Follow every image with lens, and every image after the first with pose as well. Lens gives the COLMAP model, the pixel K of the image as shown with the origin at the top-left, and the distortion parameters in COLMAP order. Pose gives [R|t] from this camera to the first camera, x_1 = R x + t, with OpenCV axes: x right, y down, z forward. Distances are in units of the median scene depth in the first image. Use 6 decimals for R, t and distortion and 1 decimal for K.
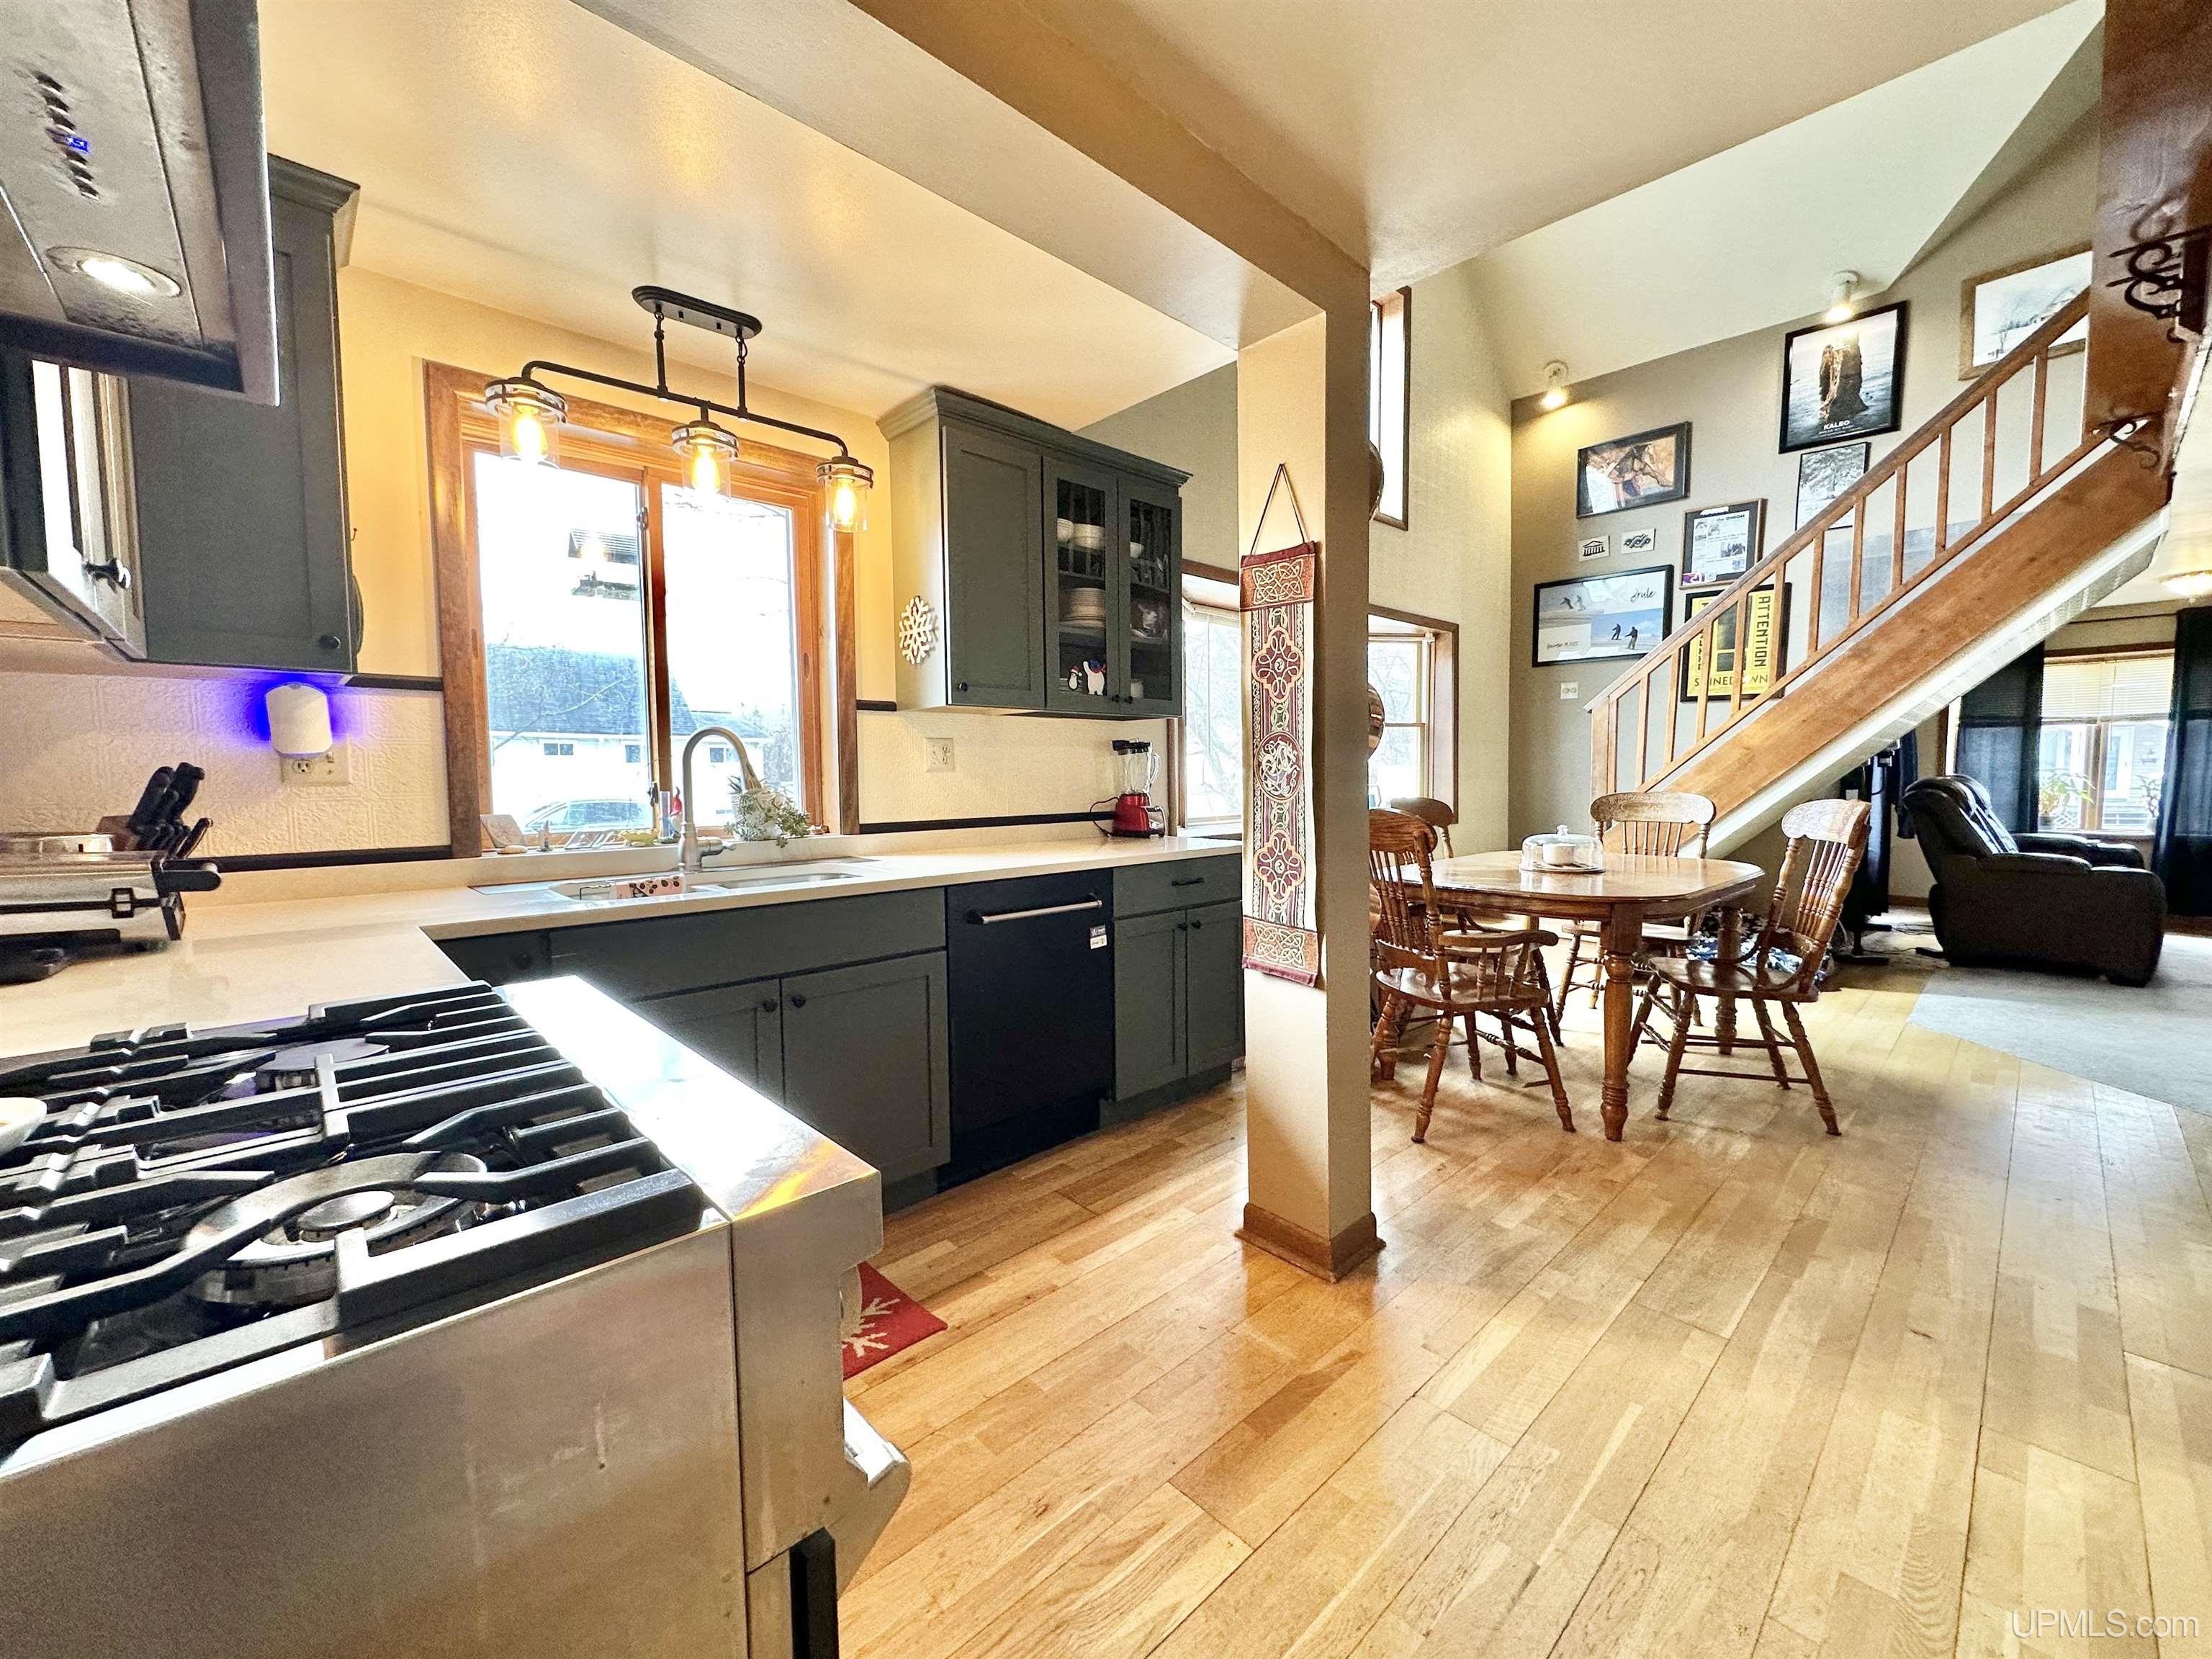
lens RADIAL K [[877.5, 0, 1106.0], [0, 877.5, 829.5], [0, 0, 1]] dist [-0.004489, -0.000712]
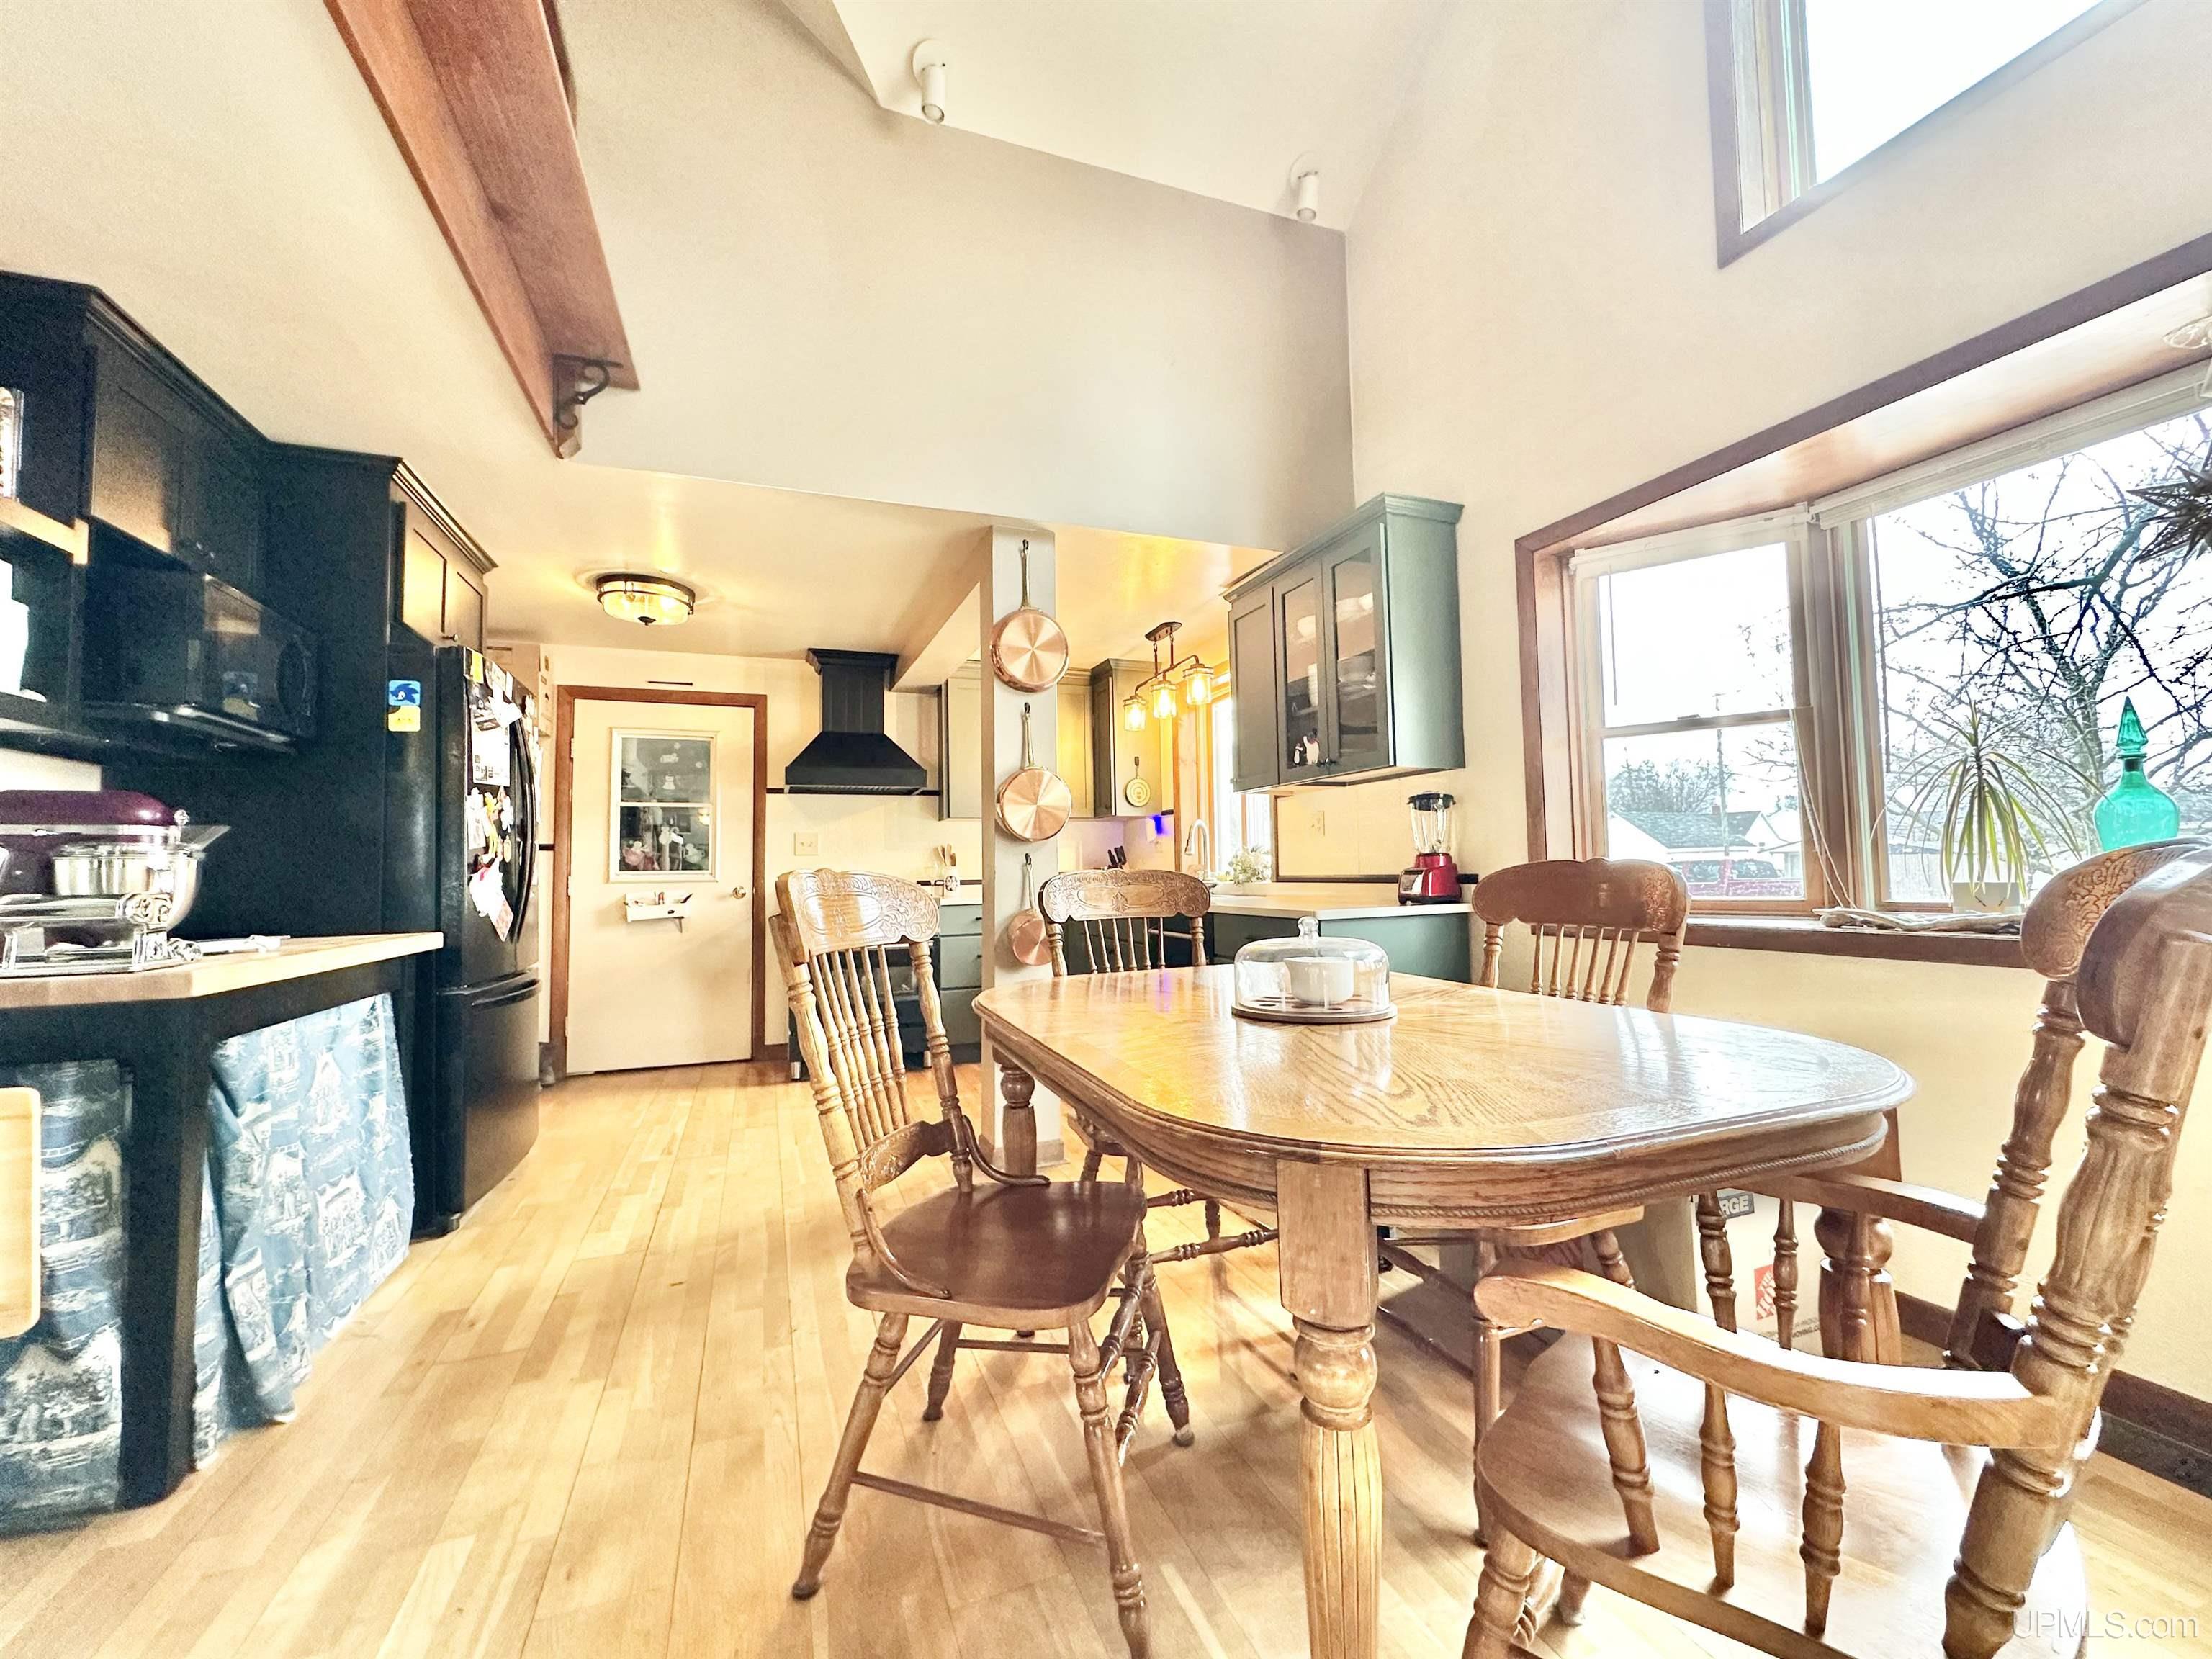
lens RADIAL K [[877.5, 0, 1106.0], [0, 877.5, 829.5], [0, 0, 1]] dist [-0.004489, -0.000712]
pose [[-0.368533, -0.029394, -0.929150, 1.577077], [-0.036832, 0.999177, -0.017000, -0.064395], [0.928885, 0.027957, -0.369312, 1.682057]]
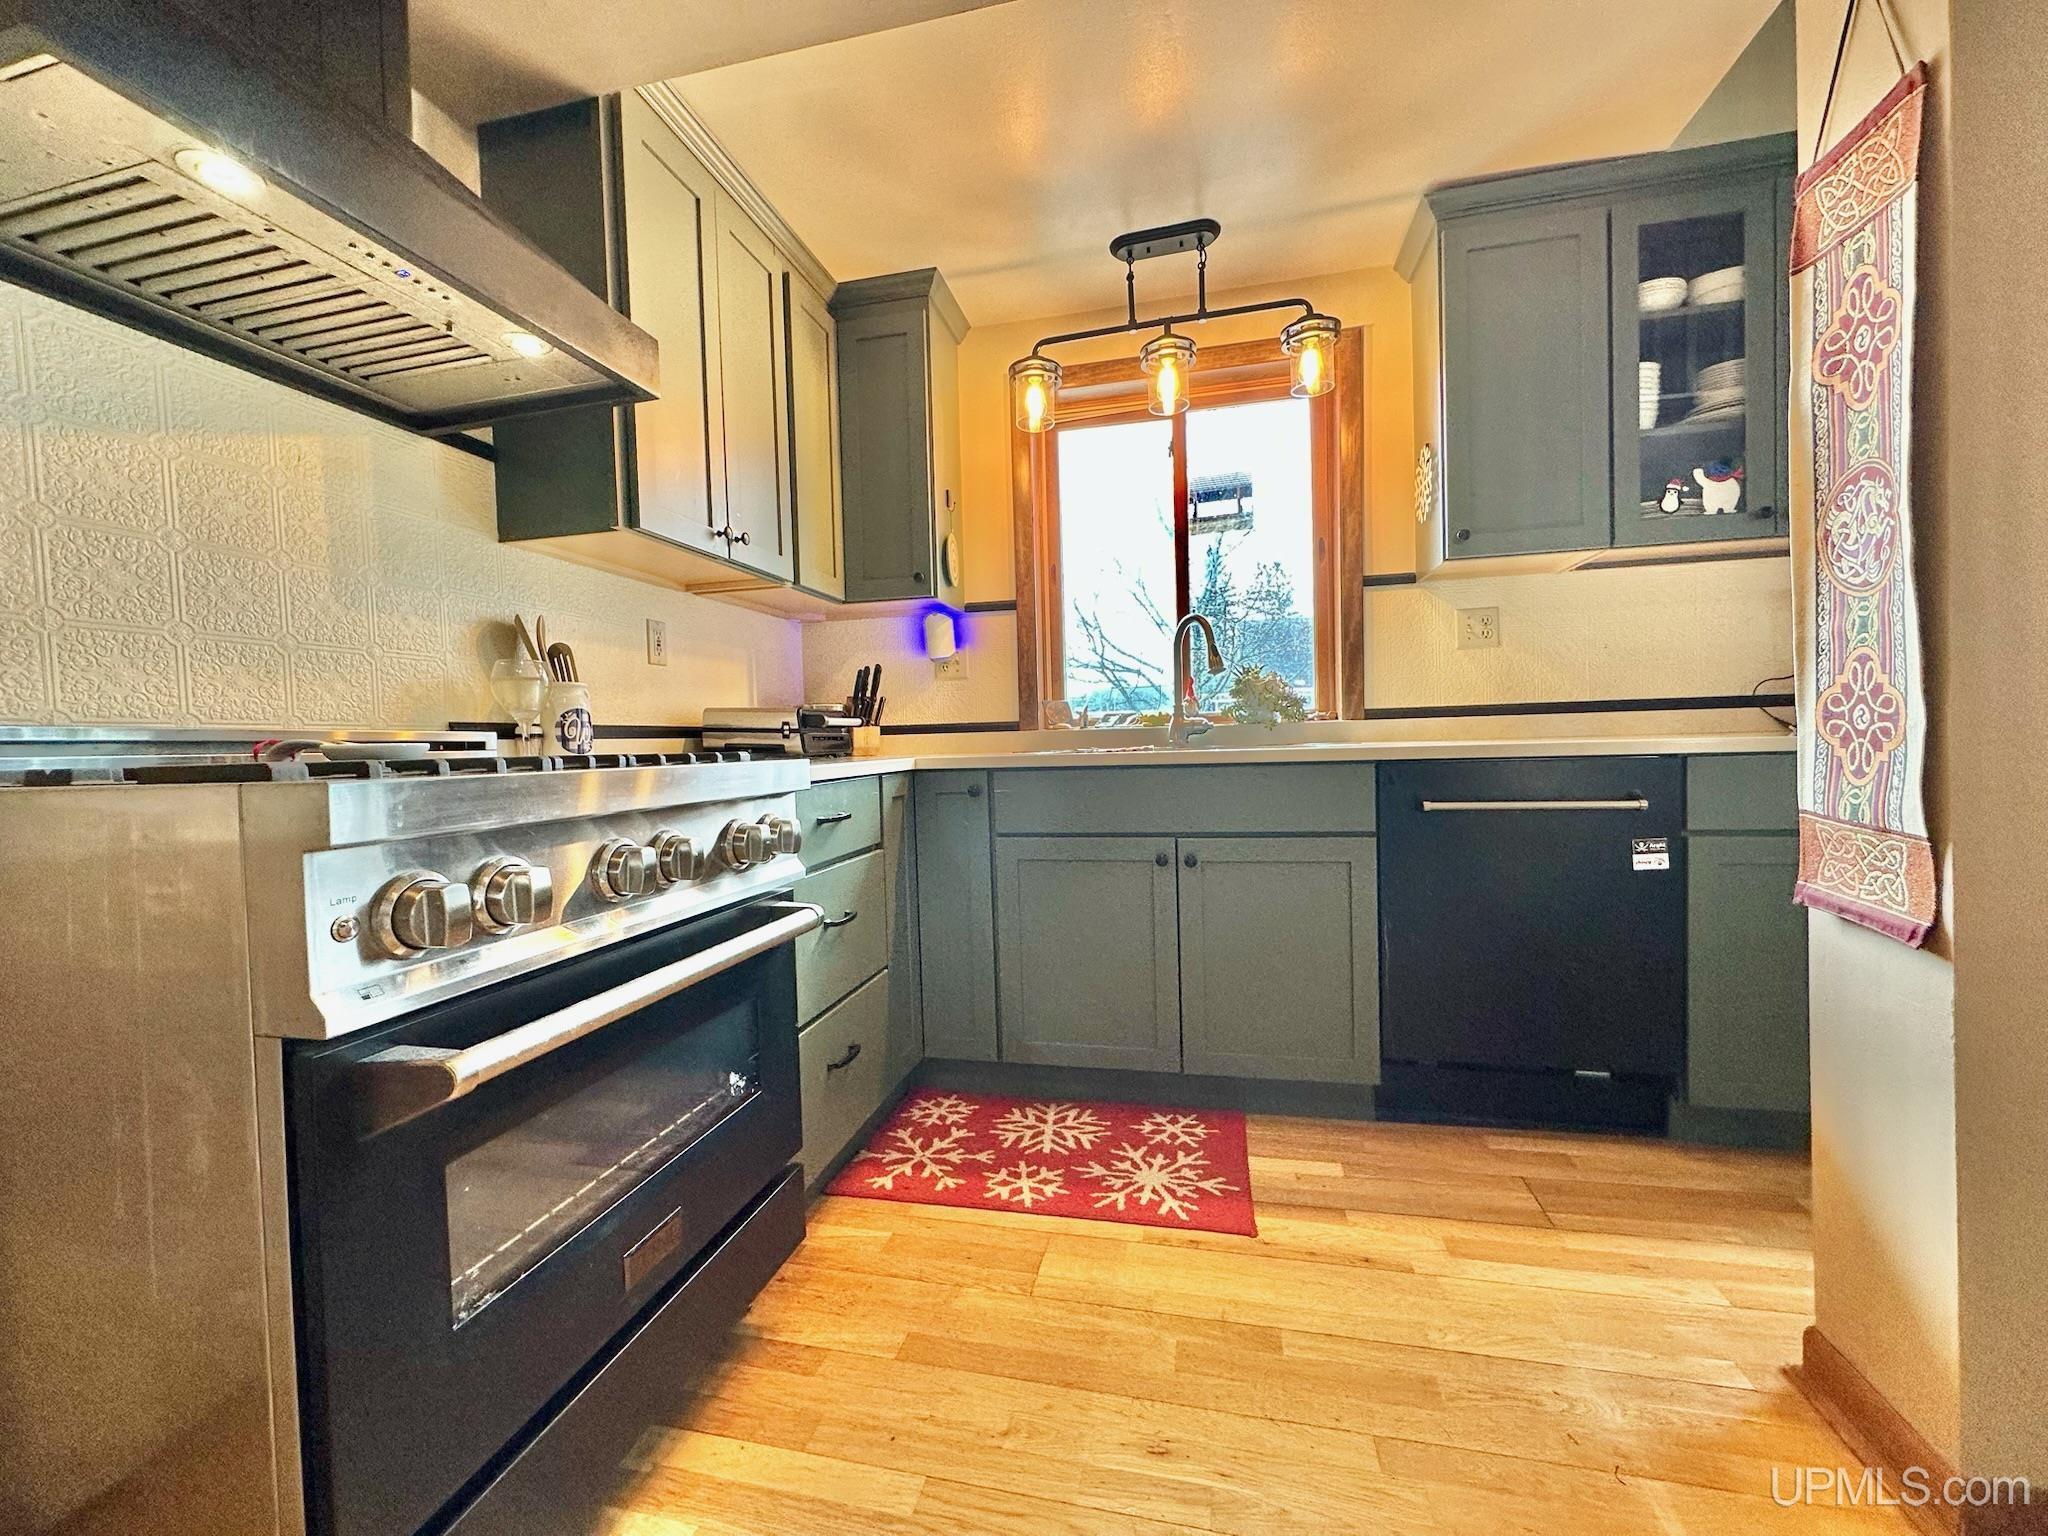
lens RADIAL K [[812.5, 0, 1024.0], [0, 812.5, 768.0], [0, 0, 1]] dist [-0.004489, -0.000712]
pose [[0.553283, 0.020940, -0.832730, 0.311741], [-0.029788, 0.999542, 0.005343, 0.082151], [0.832461, 0.021849, 0.553653, 0.290782]]
